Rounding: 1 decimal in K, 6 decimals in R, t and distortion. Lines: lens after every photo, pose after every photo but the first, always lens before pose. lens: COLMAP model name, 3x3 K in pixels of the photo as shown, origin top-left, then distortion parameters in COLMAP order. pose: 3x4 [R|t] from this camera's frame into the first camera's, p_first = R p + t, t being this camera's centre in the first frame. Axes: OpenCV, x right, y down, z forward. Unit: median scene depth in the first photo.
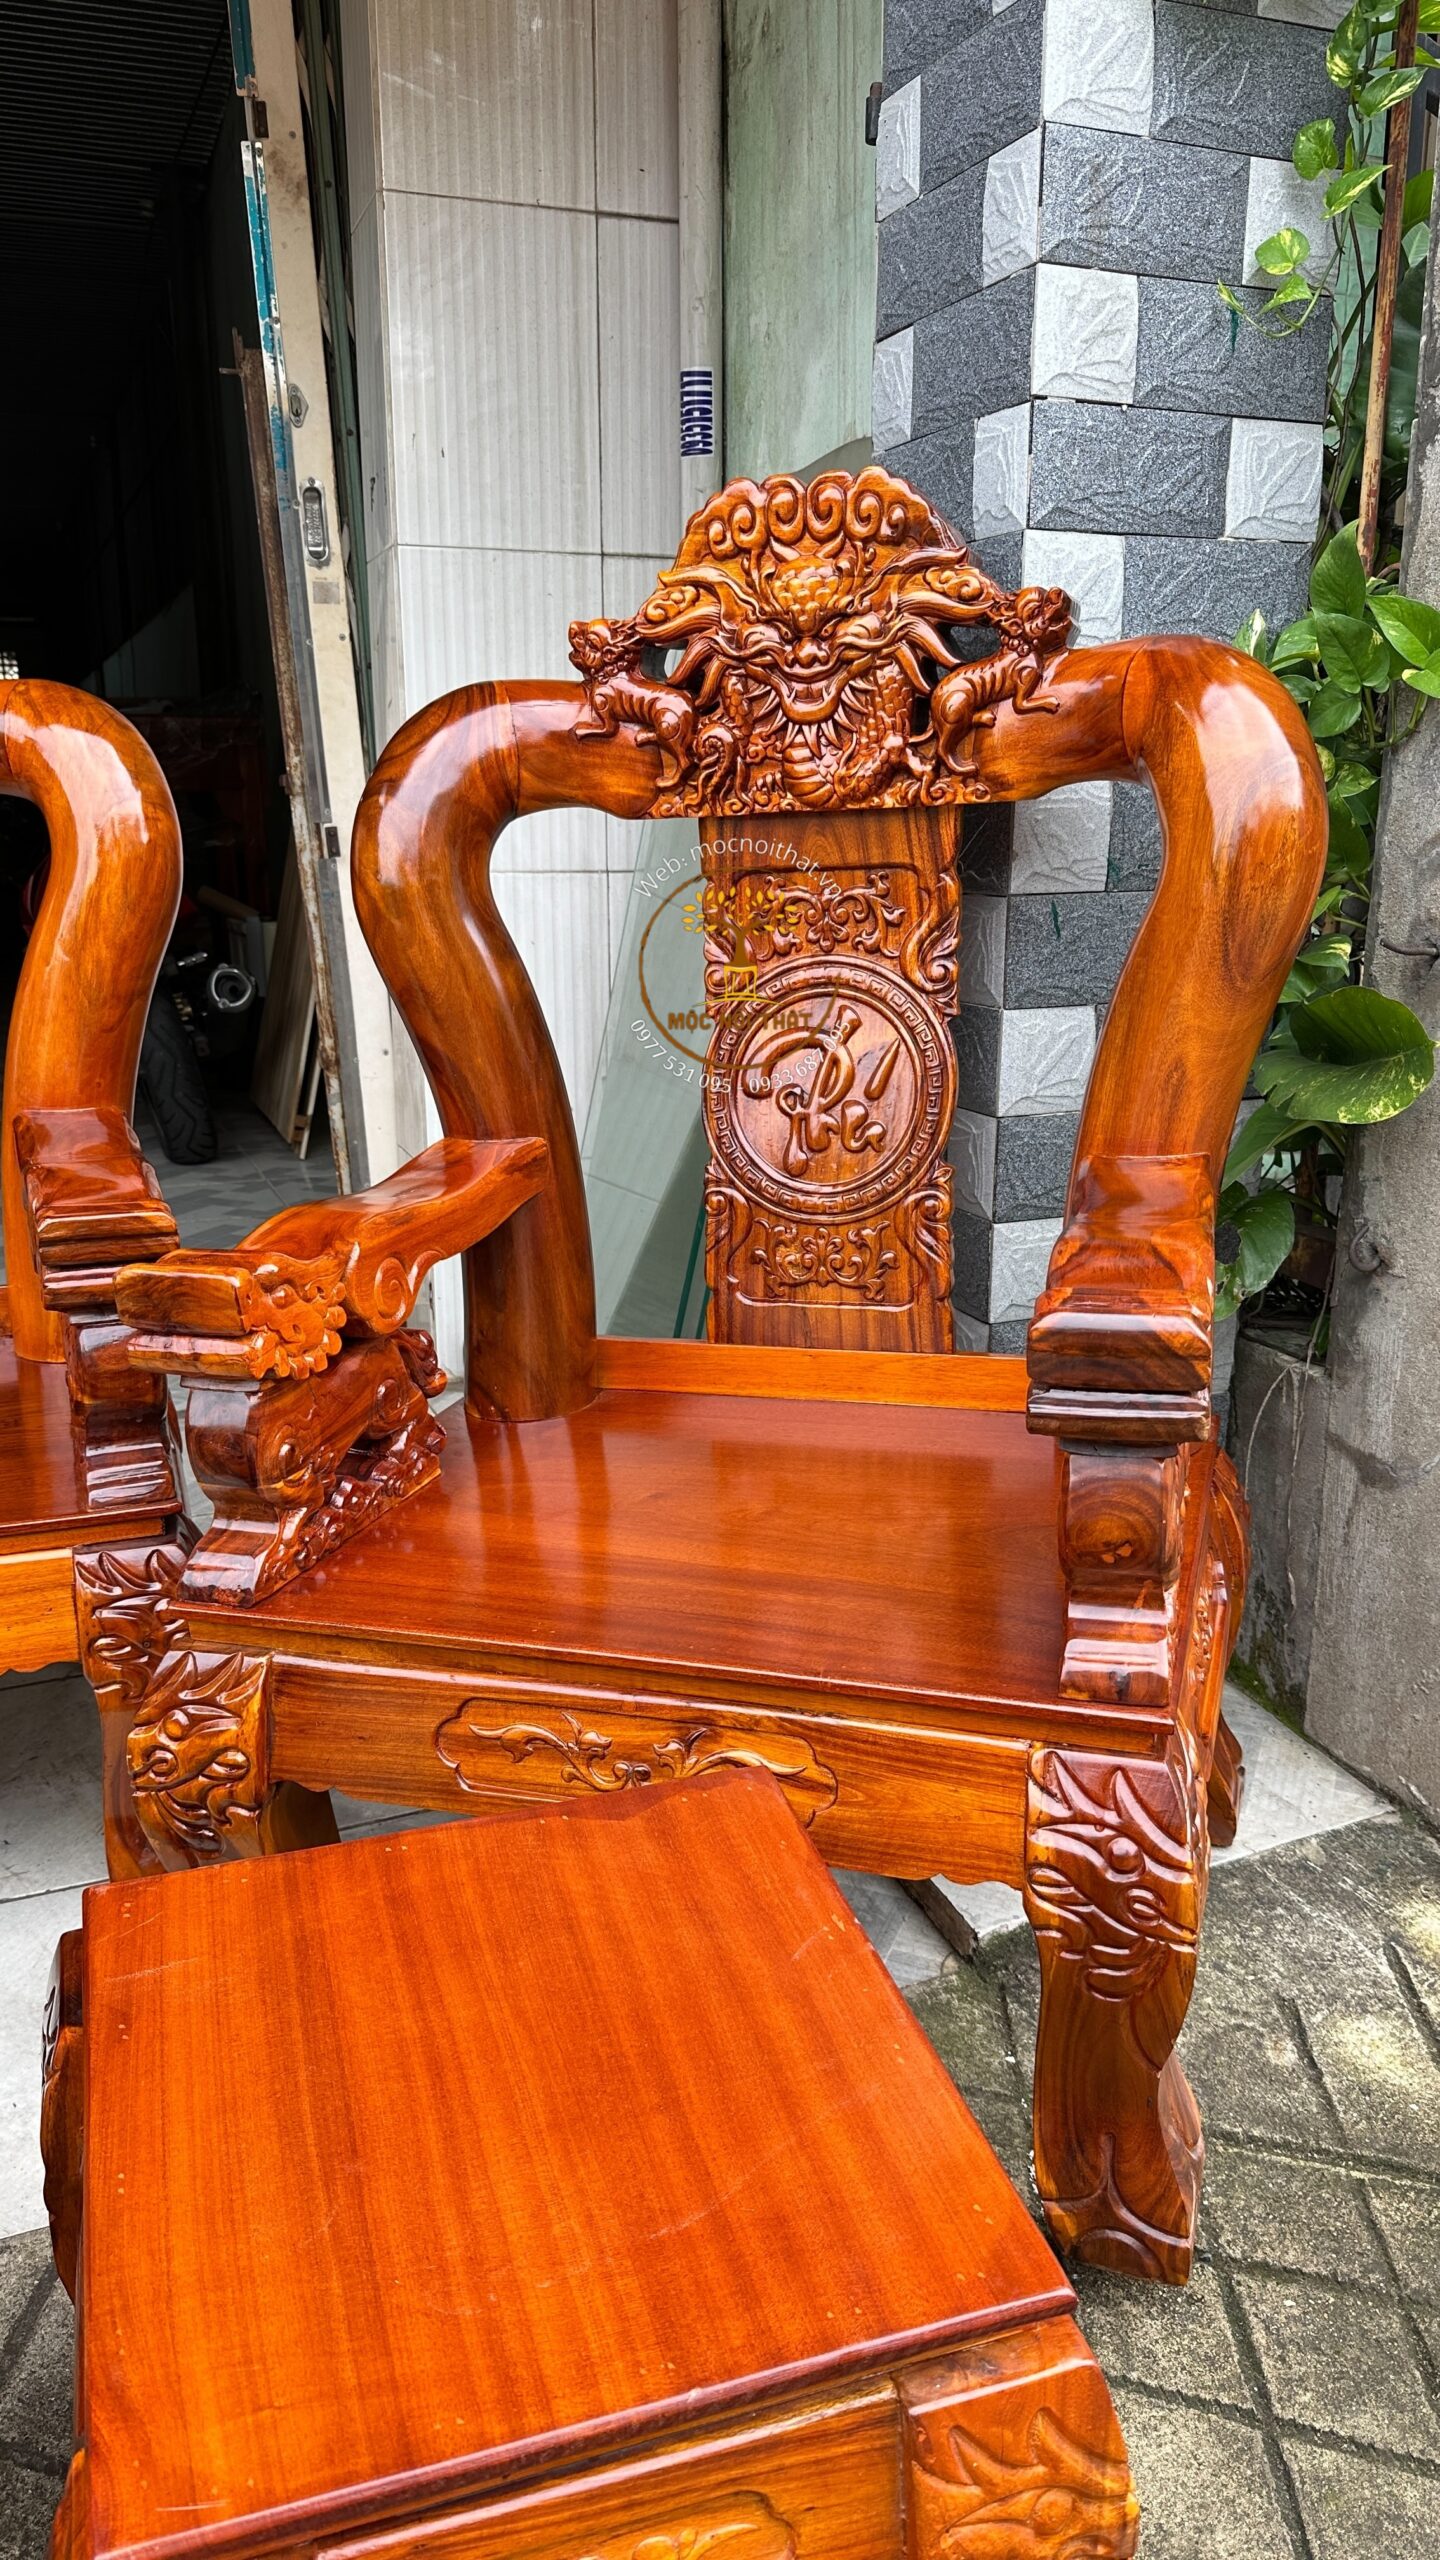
lens RADIAL K [[1795.2, 0, 720.0], [0, 1795.2, 1280.0], [0, 0, 1]] dist [0.082898, -0.173558]
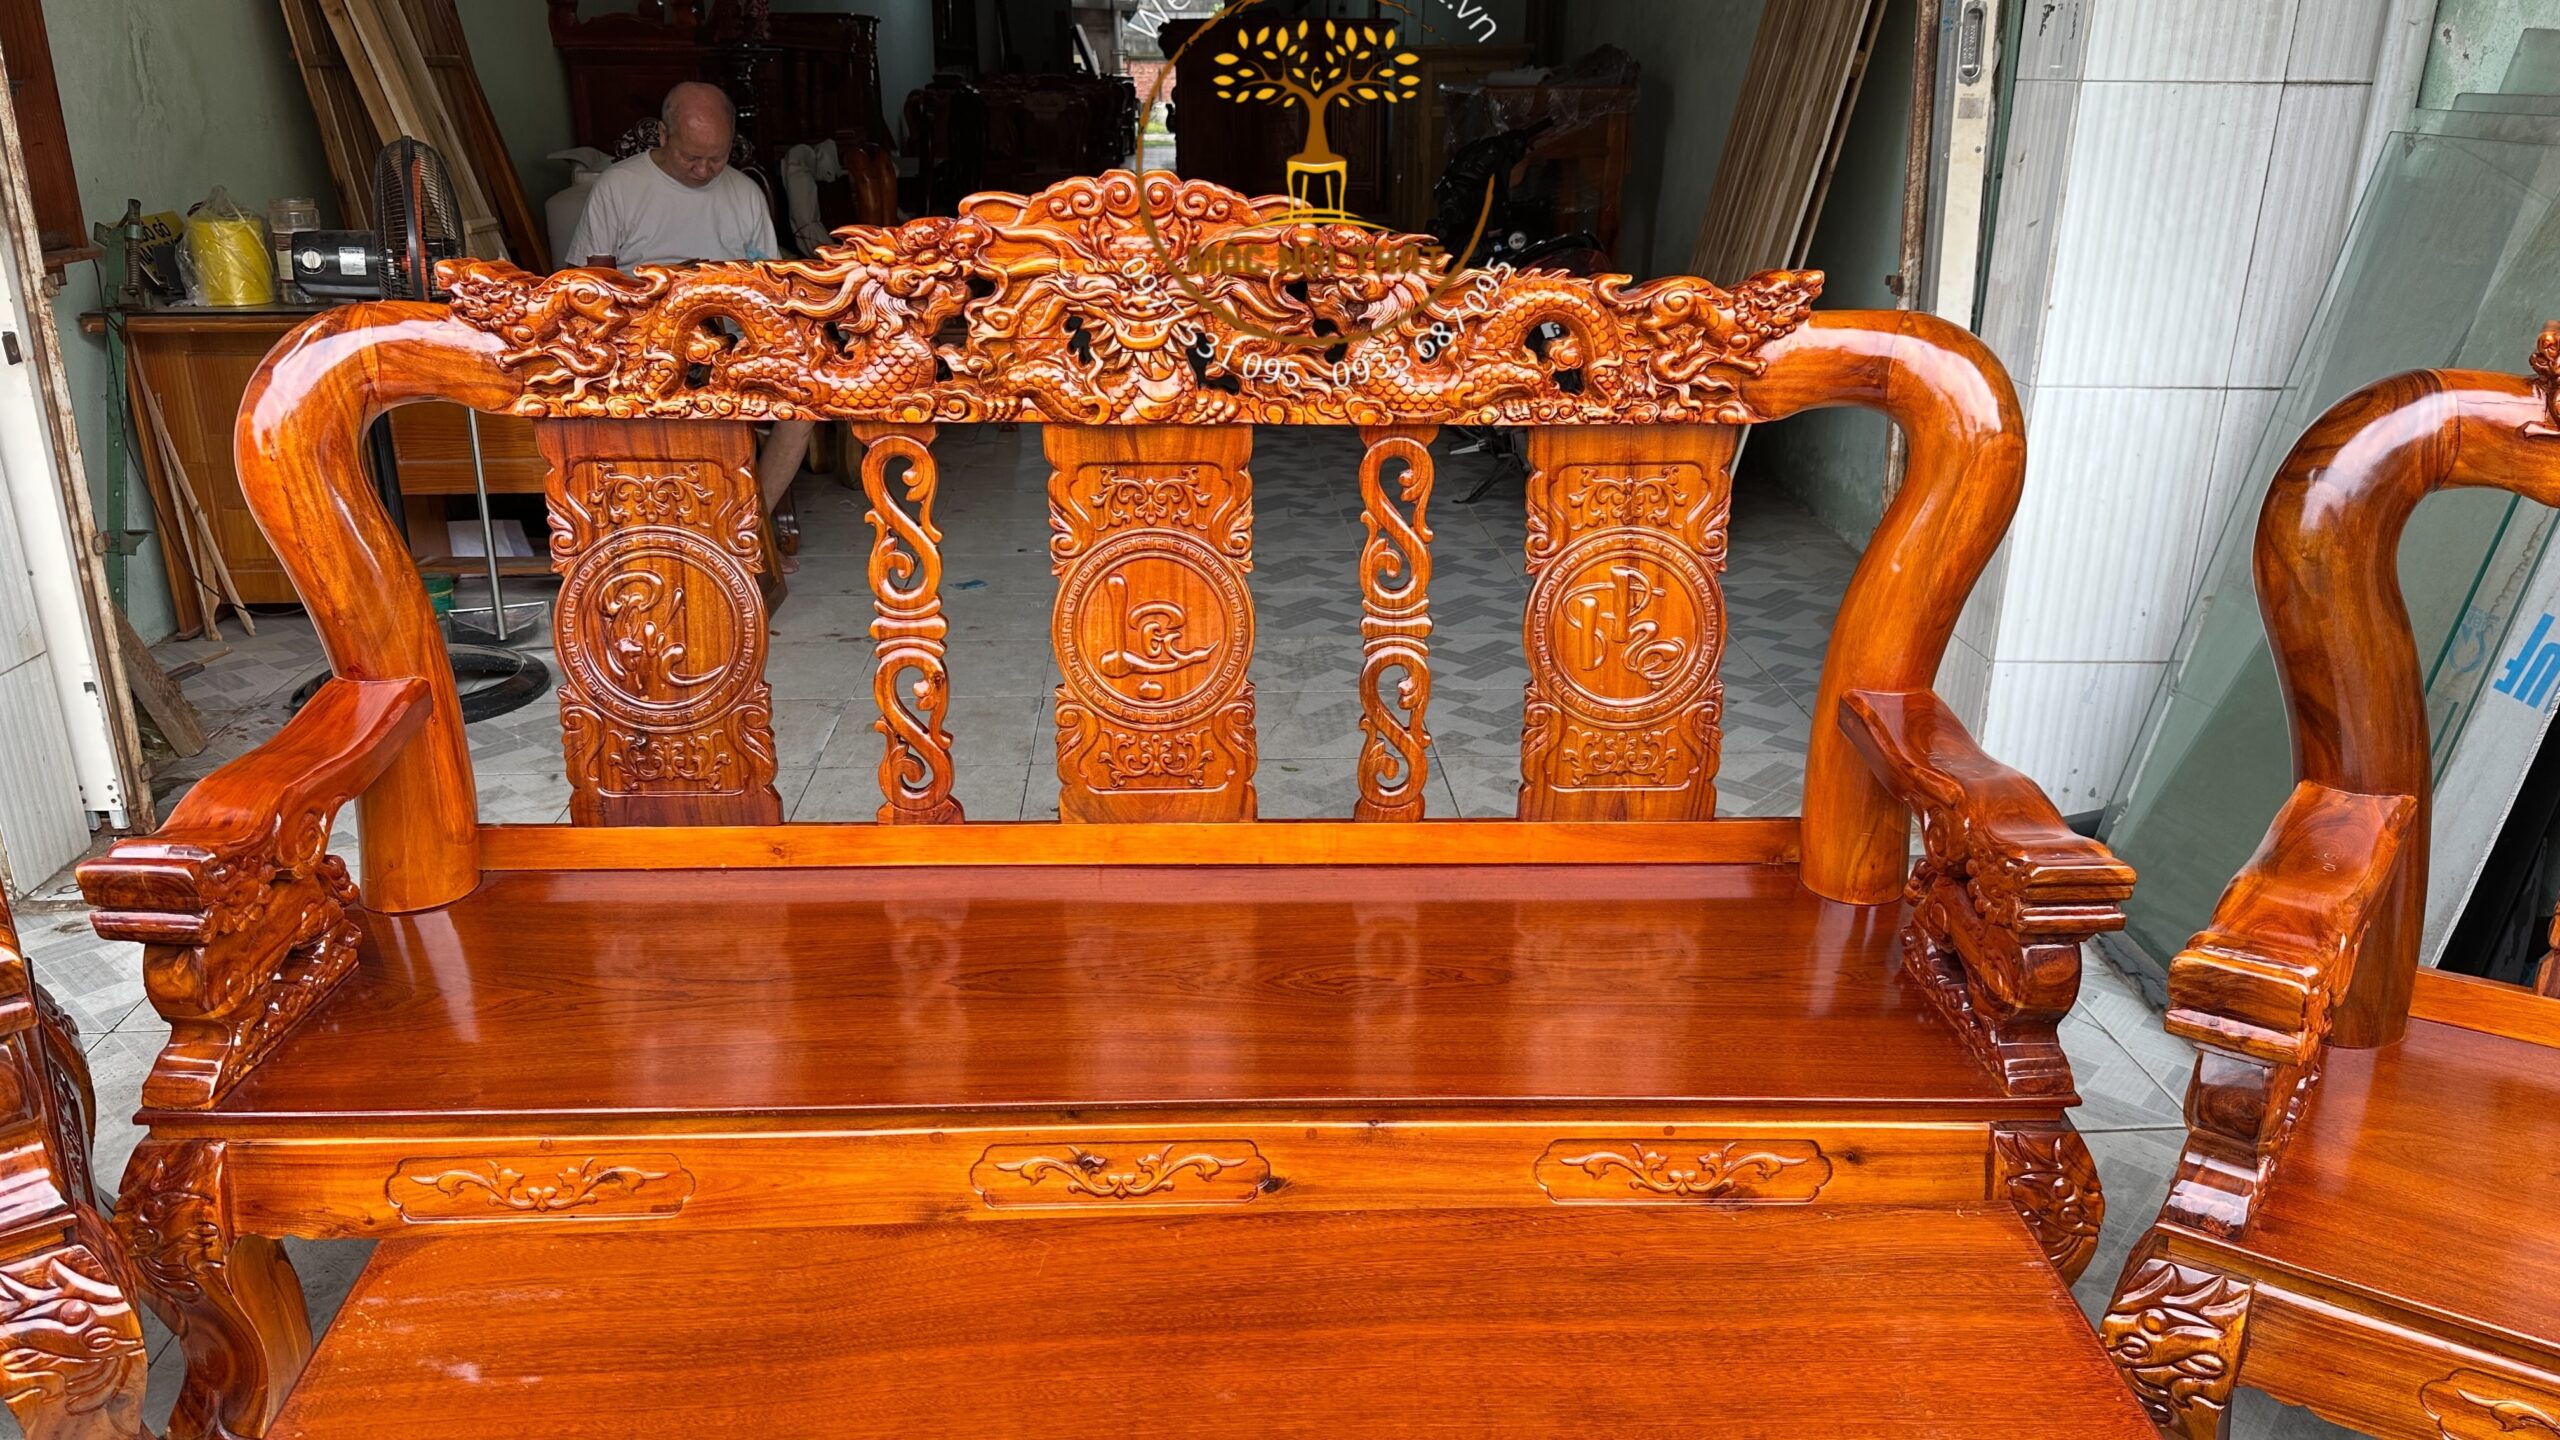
lens RADIAL K [[1735.6, 0, 1280.0], [0, 1735.6, 720.0], [0, 0, 1]] dist [0.055724, -0.076537]
pose [[0.949744, 0.117386, -0.290183, -0.455608], [-0.087645, 0.989666, 0.113487, -0.187987], [0.300506, -0.082350, 0.950218, -0.203966]]
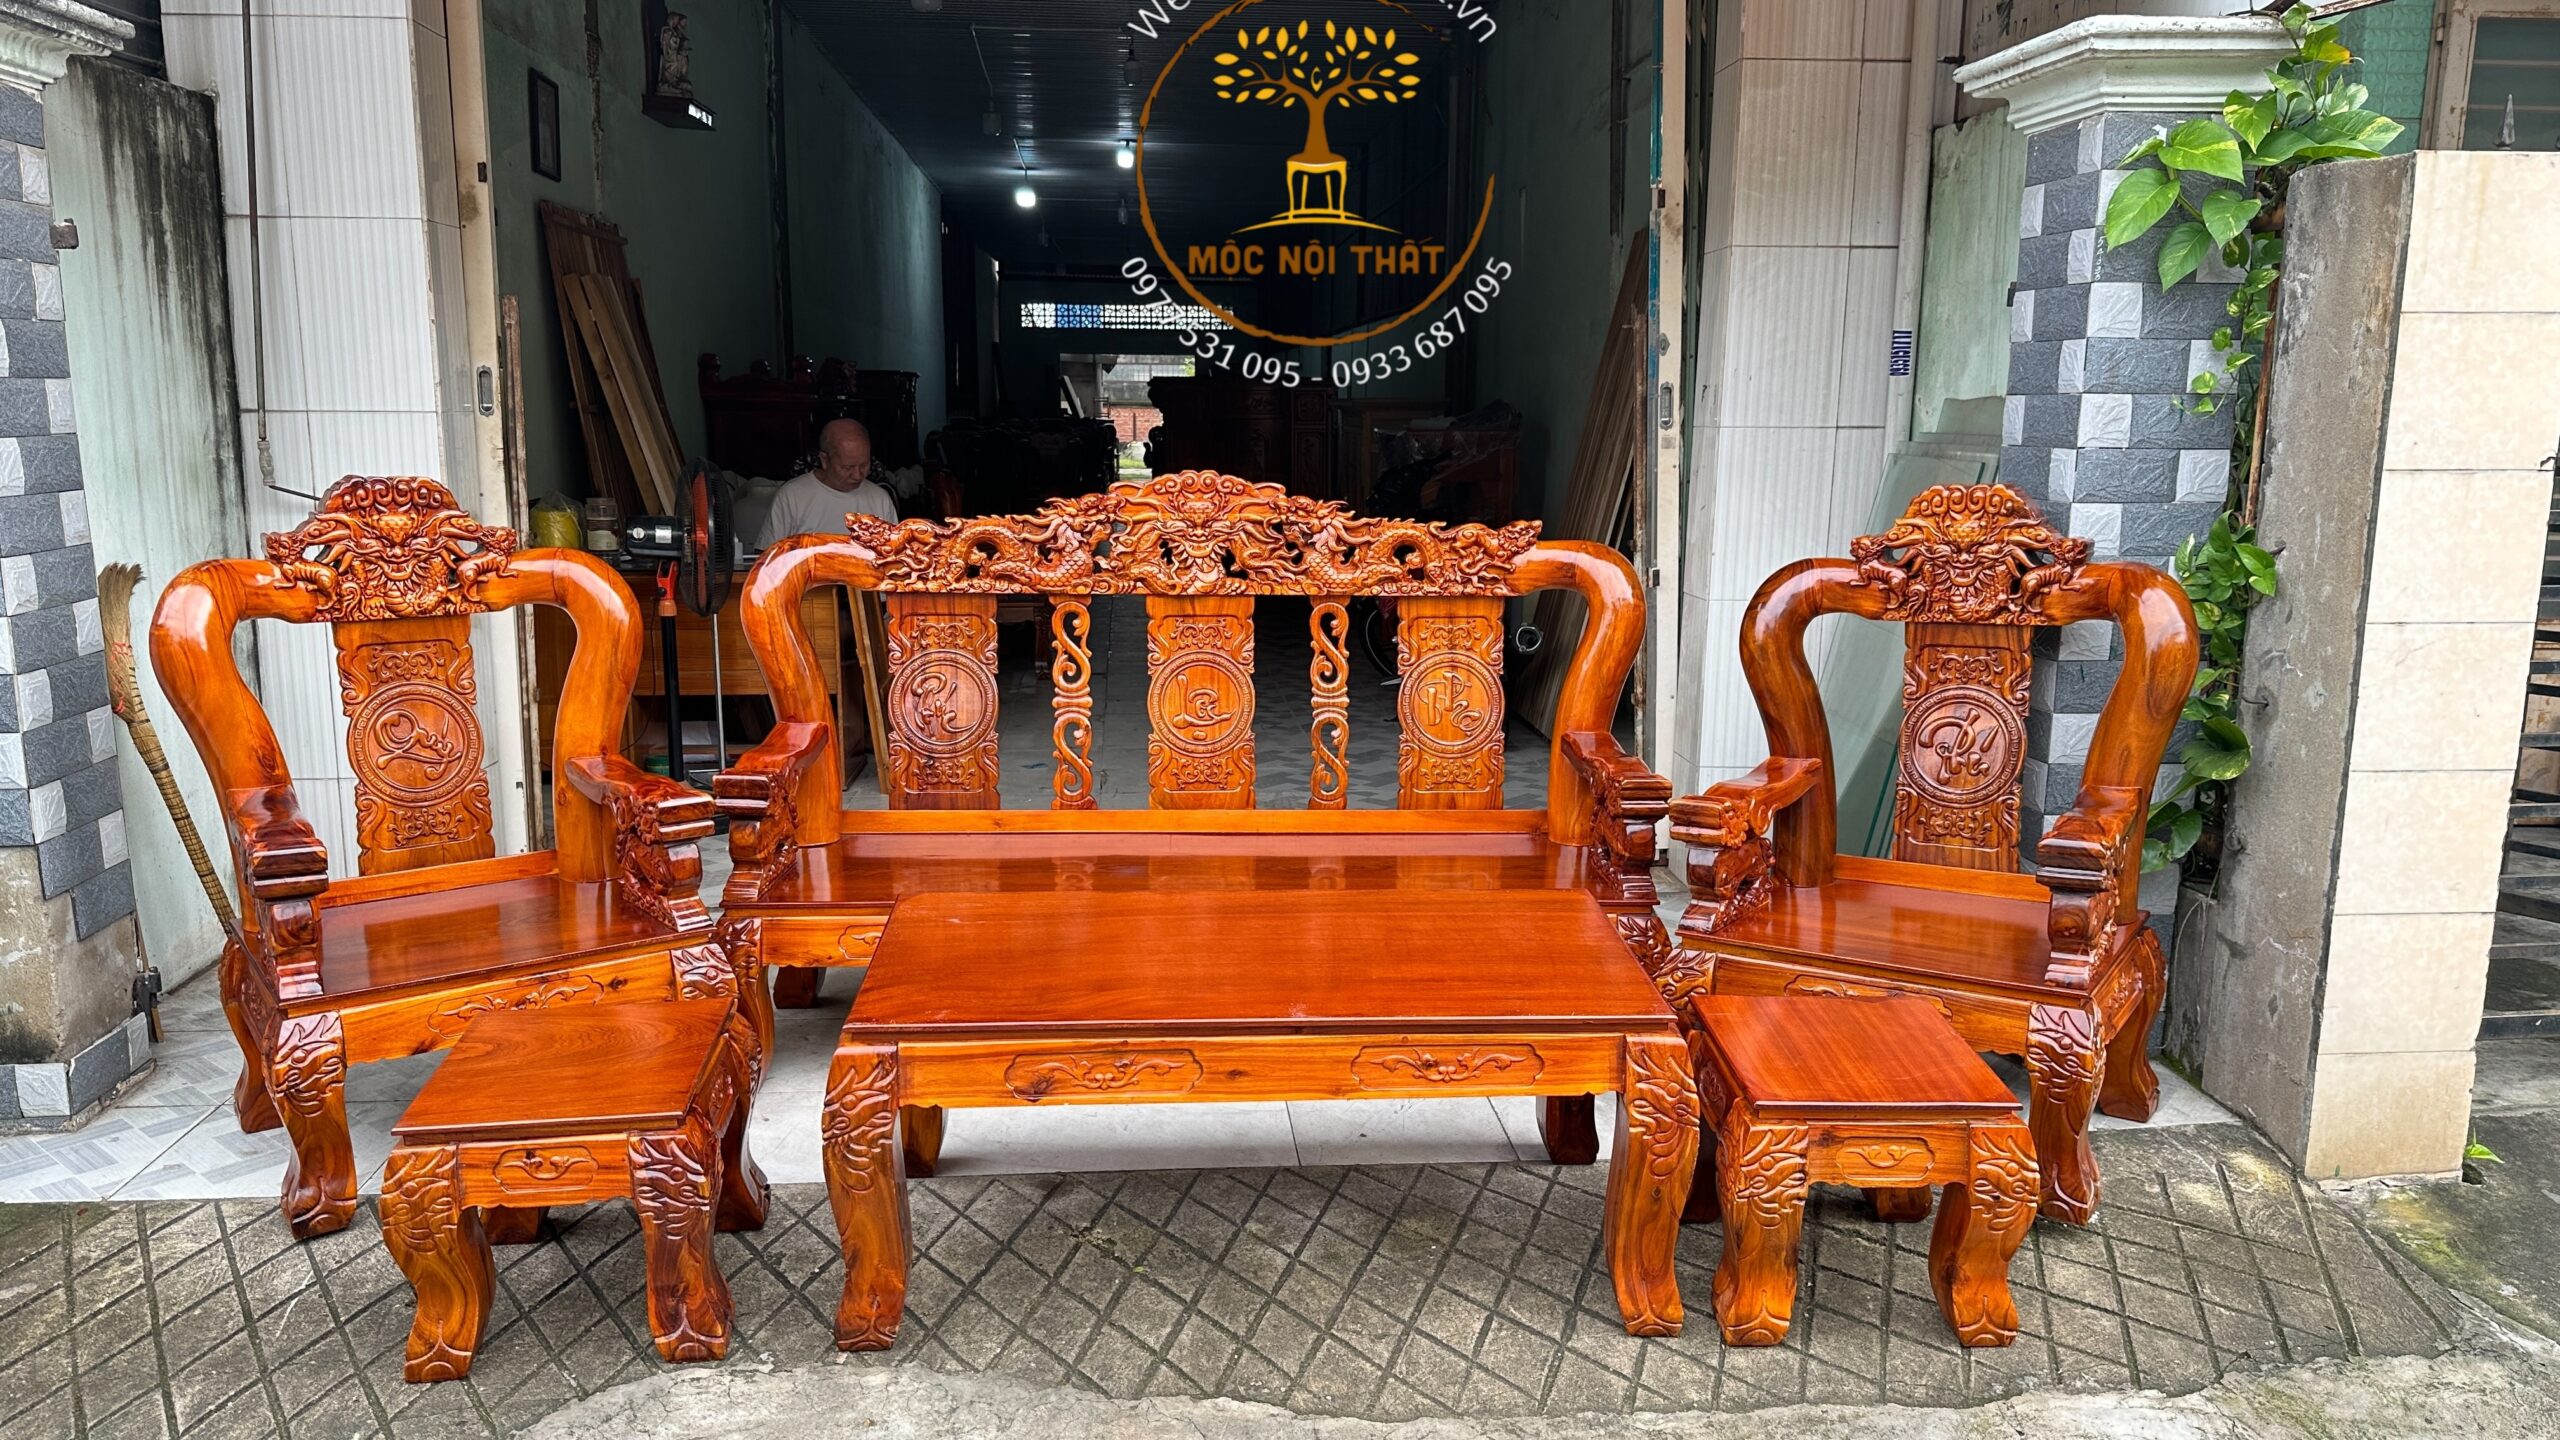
lens RADIAL K [[1795.2, 0, 1252.0], [0, 1795.2, 726.3], [0, 0, 1]] dist [0.082898, -0.173558]
pose [[0.952005, 0.062224, -0.299690, -0.104455], [-0.086915, 0.993770, -0.069765, 0.099555], [0.293482, 0.092464, 0.951482, -1.368305]]
